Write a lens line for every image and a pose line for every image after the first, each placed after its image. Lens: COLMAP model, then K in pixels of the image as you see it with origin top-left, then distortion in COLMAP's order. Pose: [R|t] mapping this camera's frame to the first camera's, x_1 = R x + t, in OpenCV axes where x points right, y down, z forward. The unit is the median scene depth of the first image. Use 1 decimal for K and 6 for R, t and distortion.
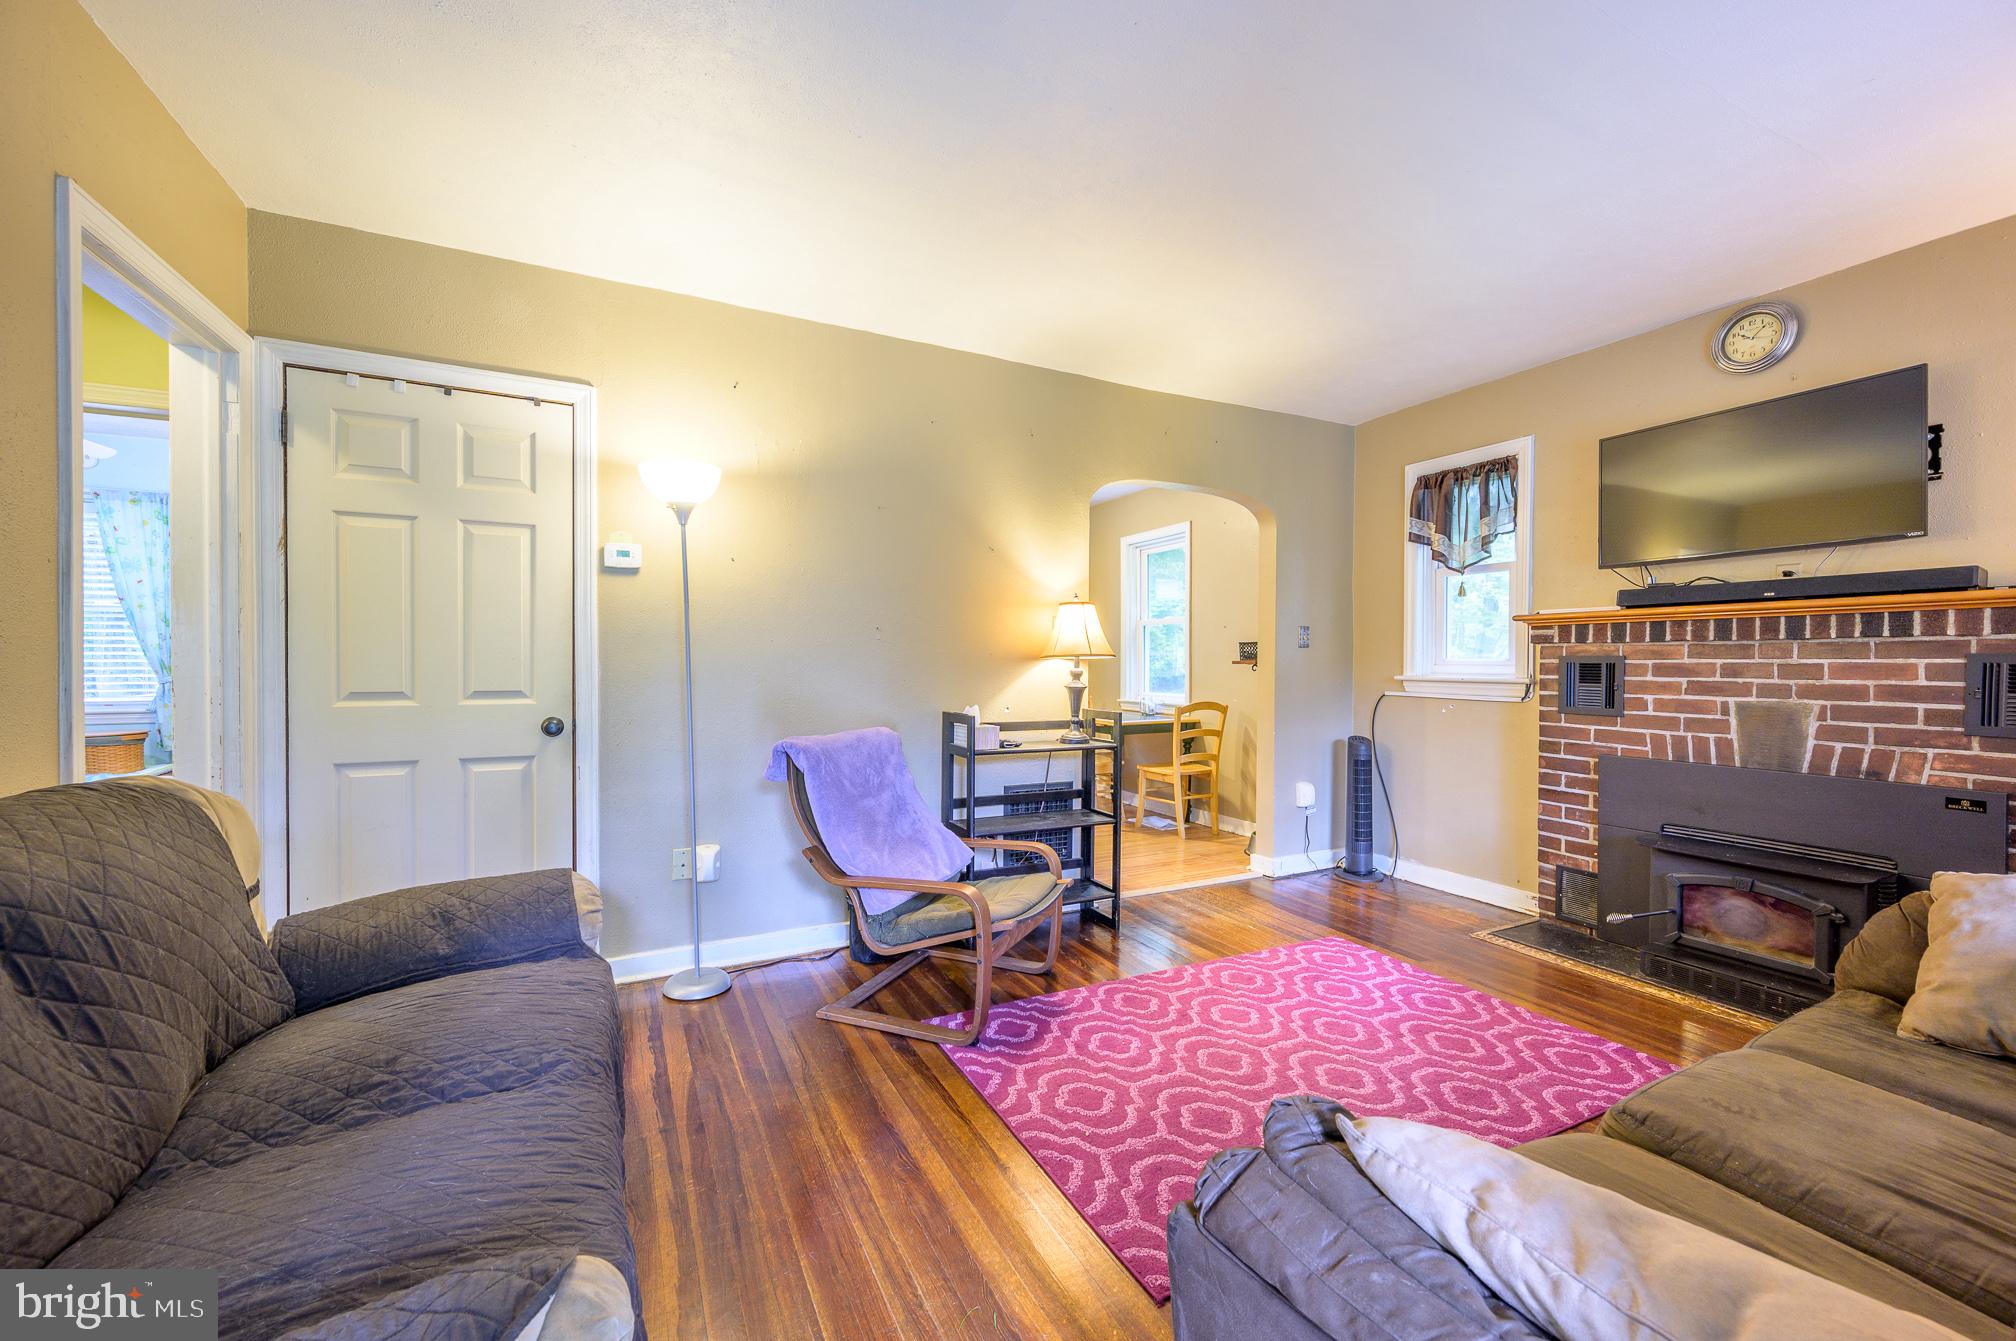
lens RADIAL K [[819.6, 0, 1010.4], [0, 819.6, 673.1], [0, 0, 1]] dist [-0.000180, -0.000381]
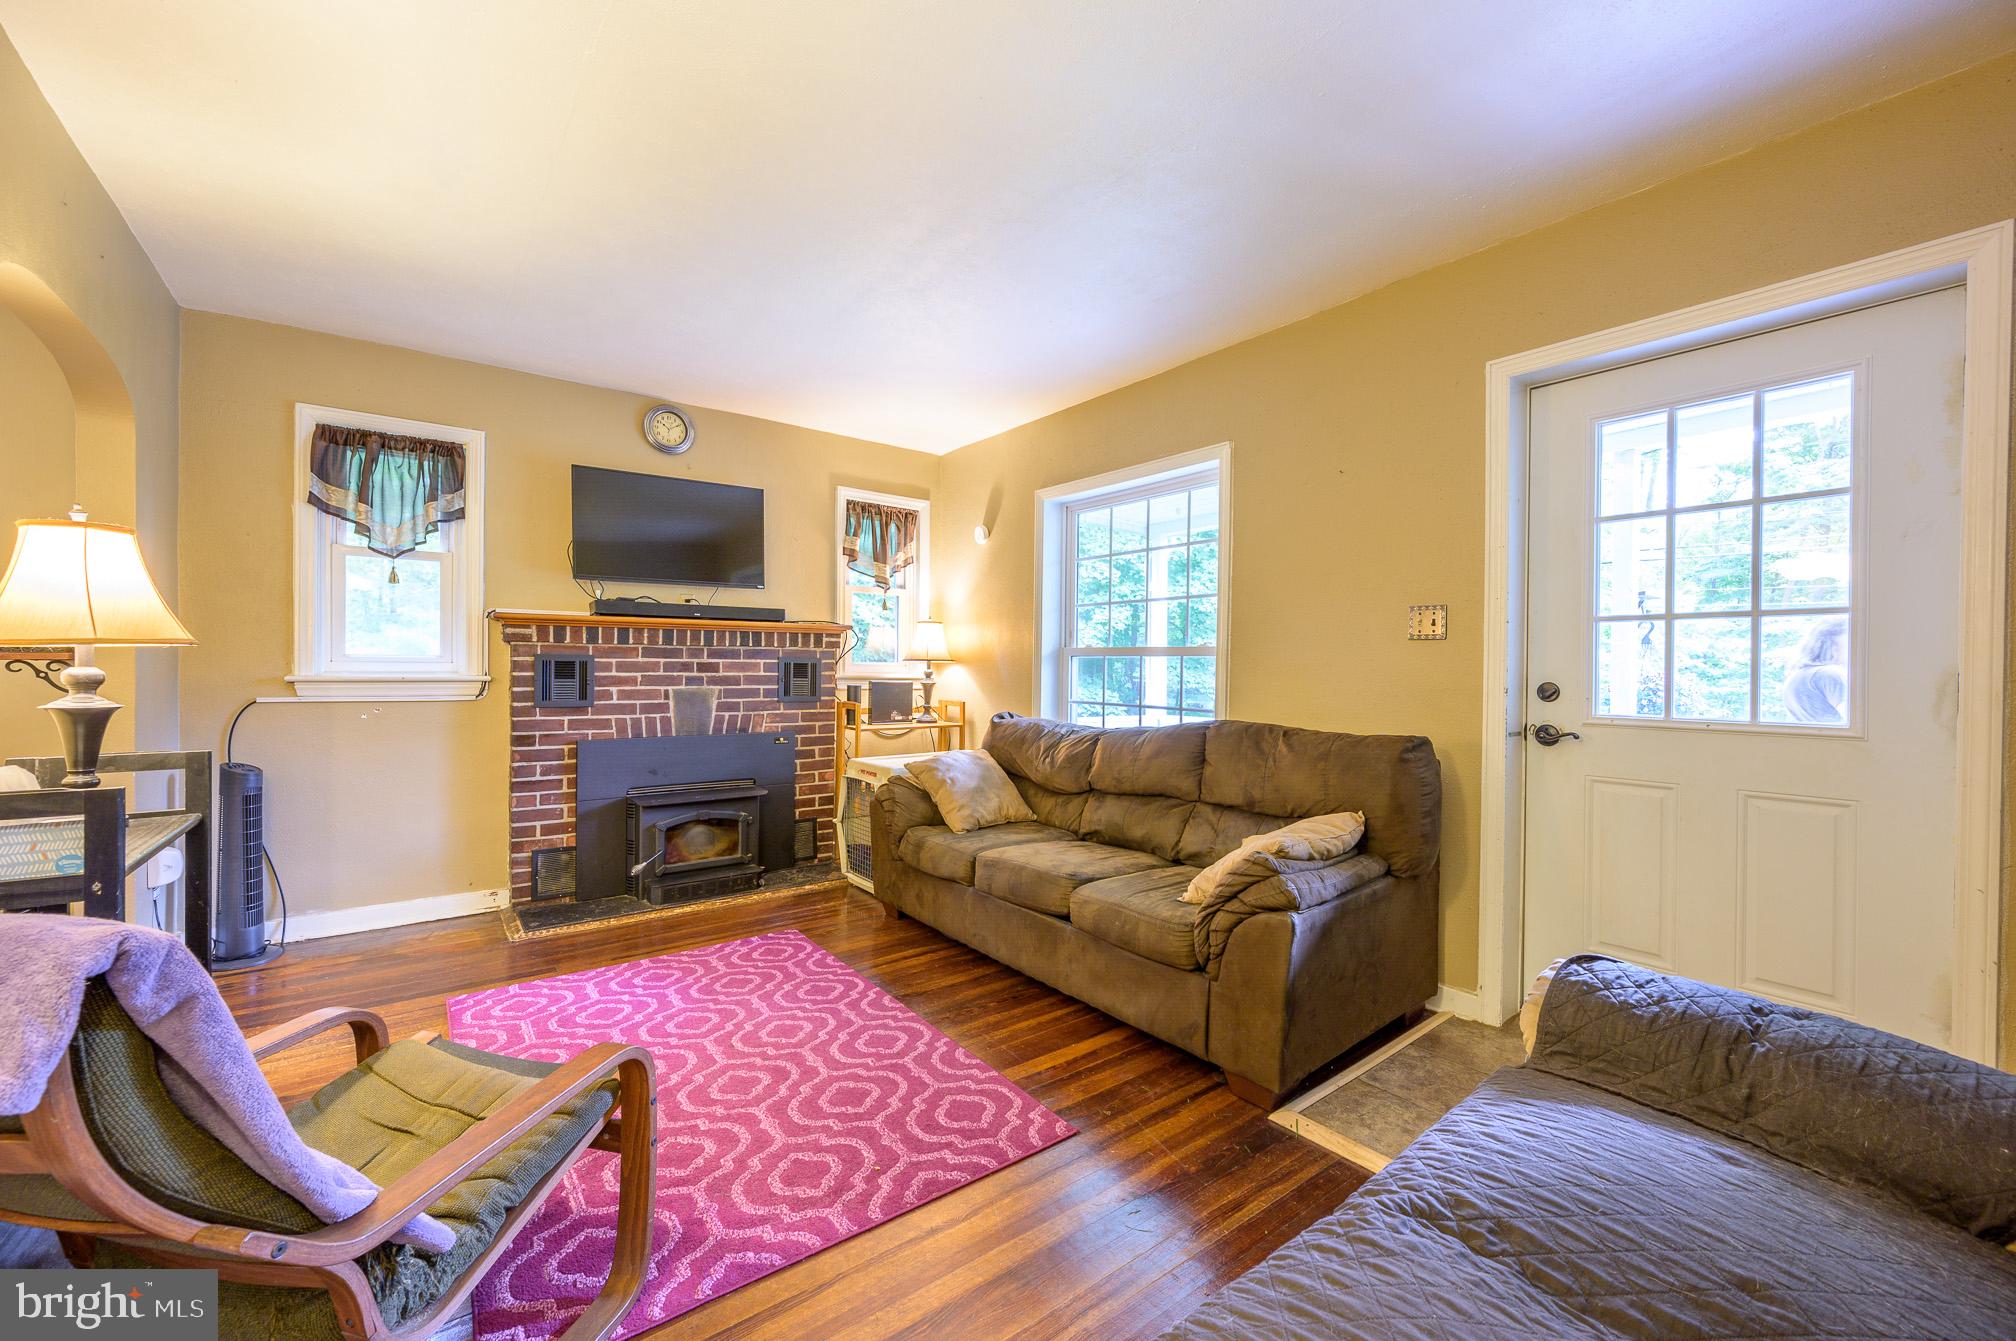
lens RADIAL K [[819.6, 0, 1009.3], [0, 819.6, 666.7], [0, 0, 1]] dist [-0.000180, -0.000381]
pose [[-0.211933, -0.004010, 0.977276, -0.585713], [0.006258, 0.999966, 0.005460, -0.007465], [-0.977264, 0.007273, -0.211901, 0.725933]]
